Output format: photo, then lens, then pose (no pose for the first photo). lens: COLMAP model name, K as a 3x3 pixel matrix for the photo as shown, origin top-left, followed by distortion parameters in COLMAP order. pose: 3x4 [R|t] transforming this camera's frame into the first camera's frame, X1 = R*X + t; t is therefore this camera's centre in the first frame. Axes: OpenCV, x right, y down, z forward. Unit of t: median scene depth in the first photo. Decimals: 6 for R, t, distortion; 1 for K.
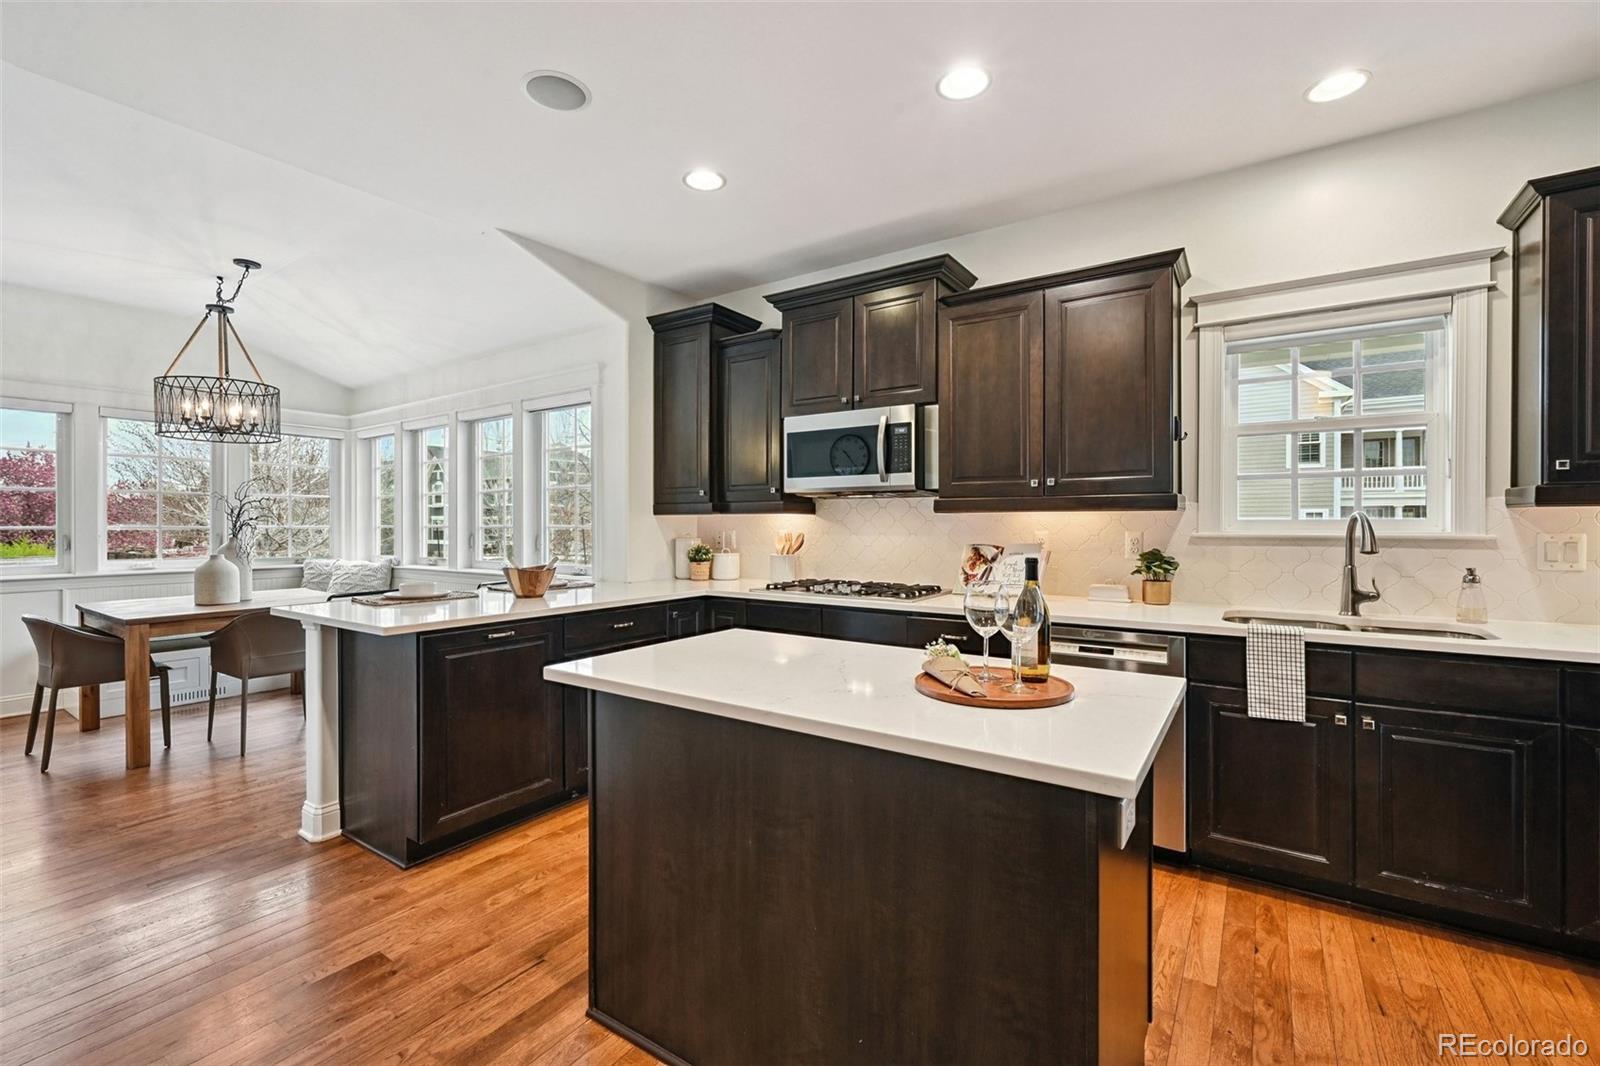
lens RADIAL K [[686.2, 0, 807.9], [0, 686.2, 527.2], [0, 0, 1]] dist [-0.002377, 0.000161]
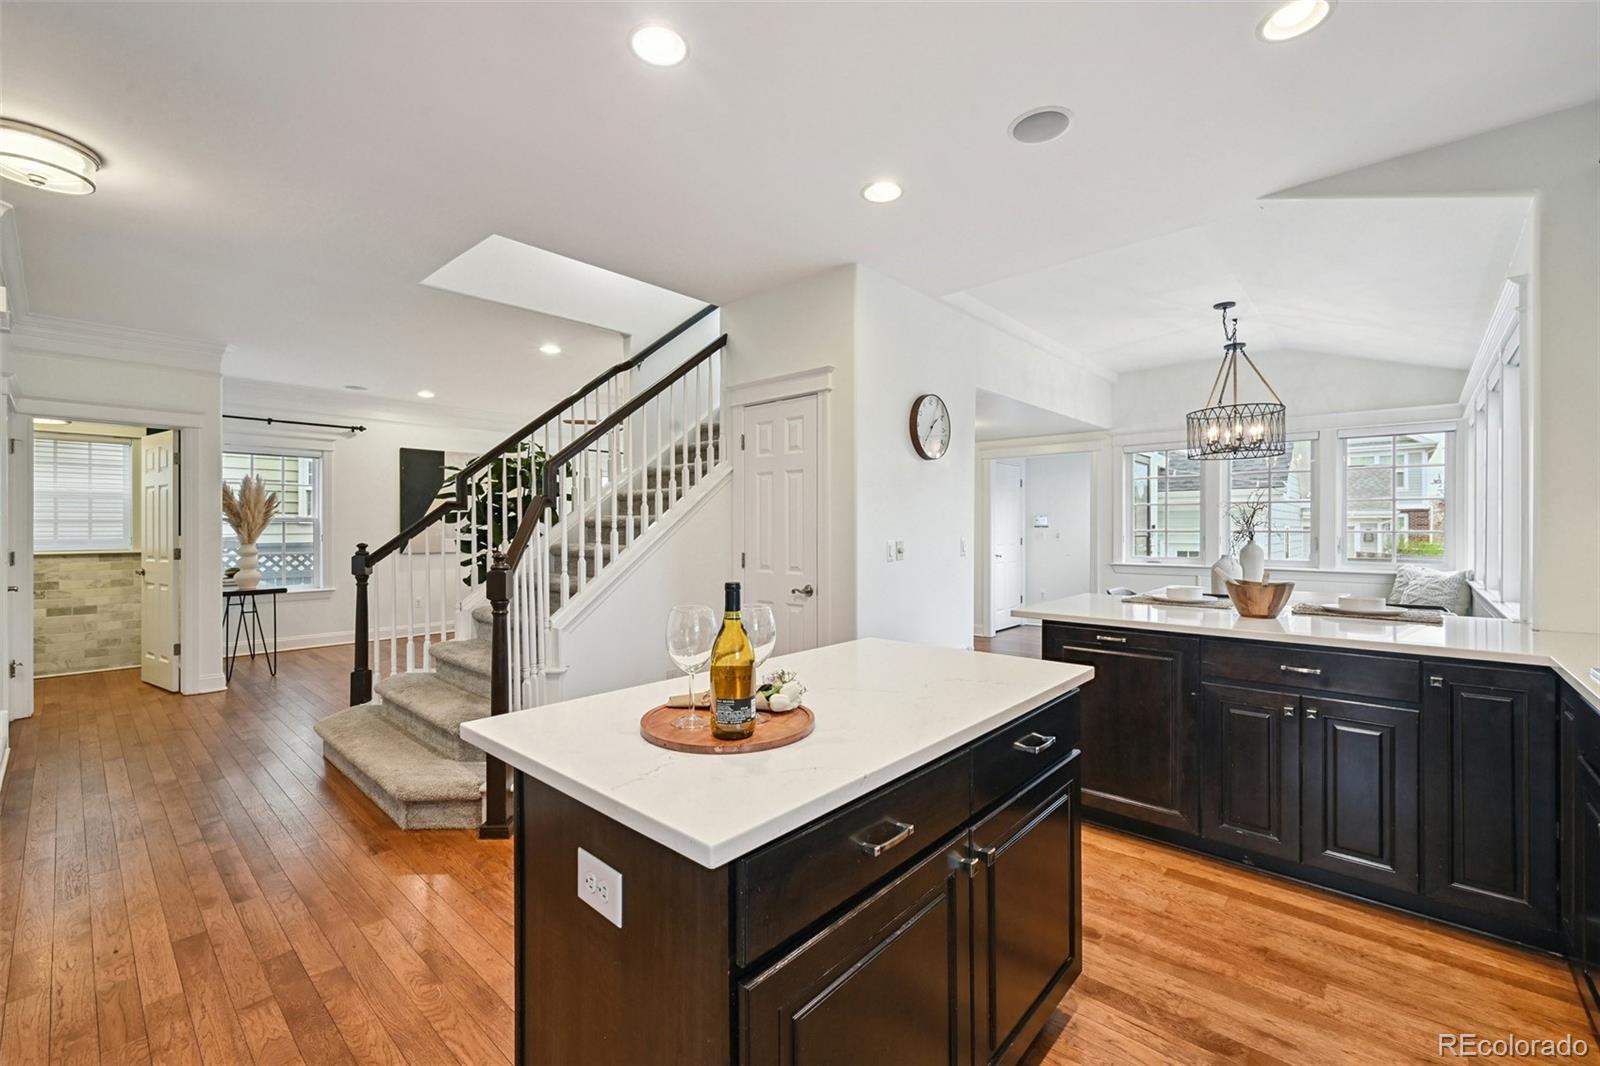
lens RADIAL K [[658.0, 0, 796.2], [0, 658.0, 521.8], [0, 0, 1]] dist [-0.001142, 0.000111]
pose [[-0.136246, -0.004580, -0.990664, 0.493952], [-0.003851, 0.999984, -0.004094, -0.011352], [0.990668, 0.003257, -0.136261, 0.543003]]
